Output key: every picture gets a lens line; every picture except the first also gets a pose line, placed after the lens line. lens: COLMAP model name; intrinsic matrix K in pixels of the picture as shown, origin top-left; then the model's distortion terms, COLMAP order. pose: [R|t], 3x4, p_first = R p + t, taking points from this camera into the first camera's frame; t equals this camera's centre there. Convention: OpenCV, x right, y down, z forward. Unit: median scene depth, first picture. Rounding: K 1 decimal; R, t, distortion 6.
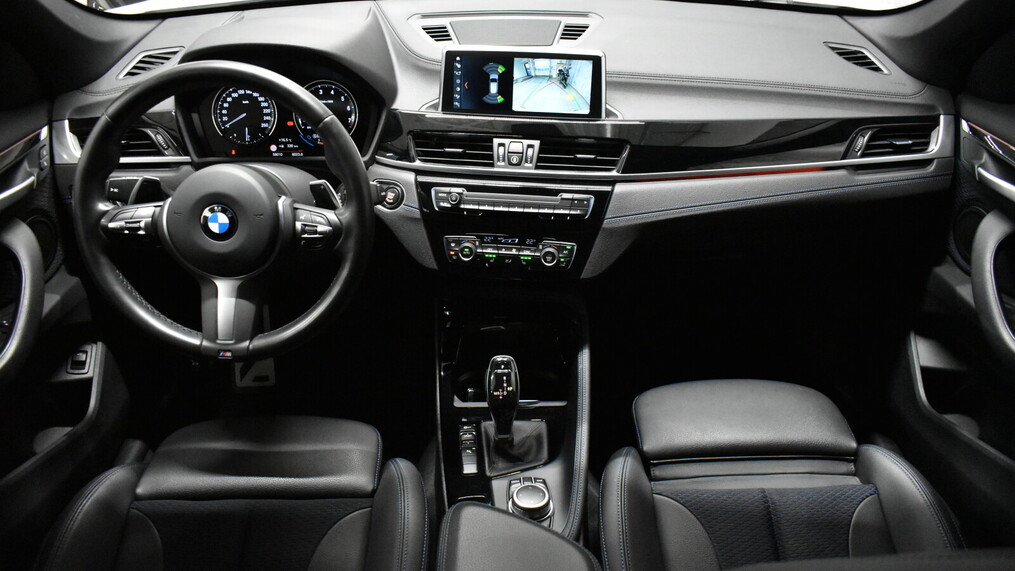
lens RADIAL K [[785.6, 0, 507.7], [0, 785.6, 287.0], [0, 0, 1]] dist [-0.005977, 0.002550]
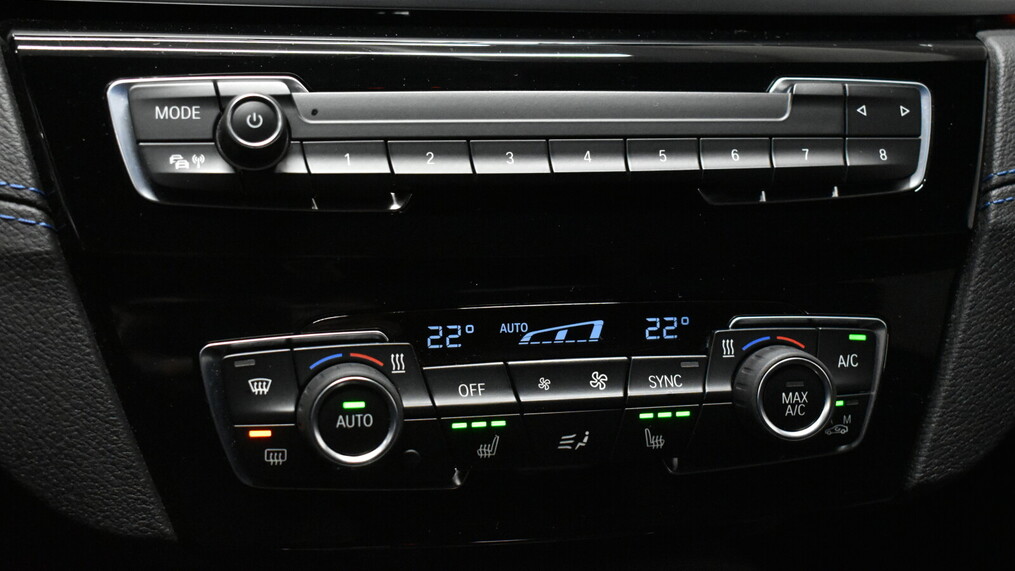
lens RADIAL K [[1391.4, 0, 506.1], [0, 1391.4, 262.4], [0, 0, 1]] dist [-0.020644, 0.000000]
pose [[0.946389, -0.074566, 0.314304, -0.114535], [0.124834, 0.981826, -0.142951, -0.029851], [-0.297932, 0.174523, 0.938498, 0.691835]]
